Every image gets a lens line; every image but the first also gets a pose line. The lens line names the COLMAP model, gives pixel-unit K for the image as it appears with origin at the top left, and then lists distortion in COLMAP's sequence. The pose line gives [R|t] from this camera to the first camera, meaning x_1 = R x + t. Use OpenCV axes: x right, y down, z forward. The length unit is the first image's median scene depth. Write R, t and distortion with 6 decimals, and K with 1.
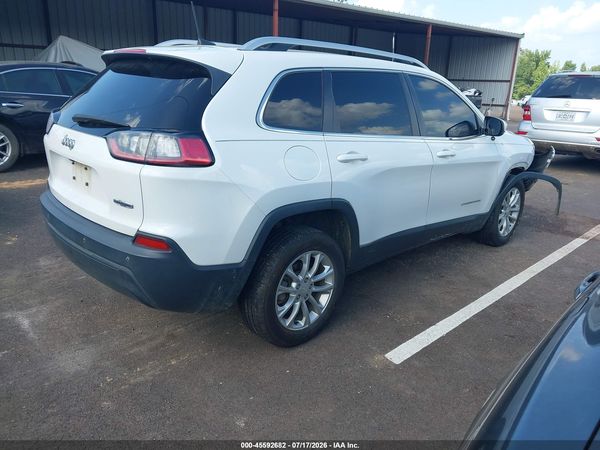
lens RADIAL K [[486.8, 0, 299.1], [0, 486.8, 229.6], [0, 0, 1]] dist [0.006895, 0.001715]
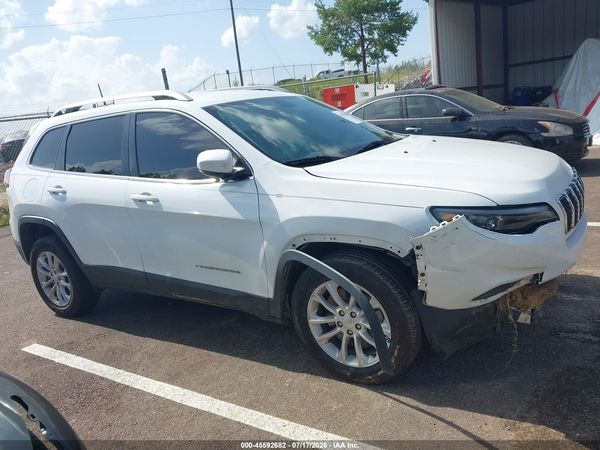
lens RADIAL K [[498.2, 0, 300.0], [0, 498.2, 225.0], [0, 0, 1]] dist [0.011774, 0.000847]
pose [[0.191201, 0.175388, -0.965754, 1.245974], [-0.153842, 0.977101, 0.146991, -0.287107], [0.969420, 0.120468, 0.213805, 1.100258]]
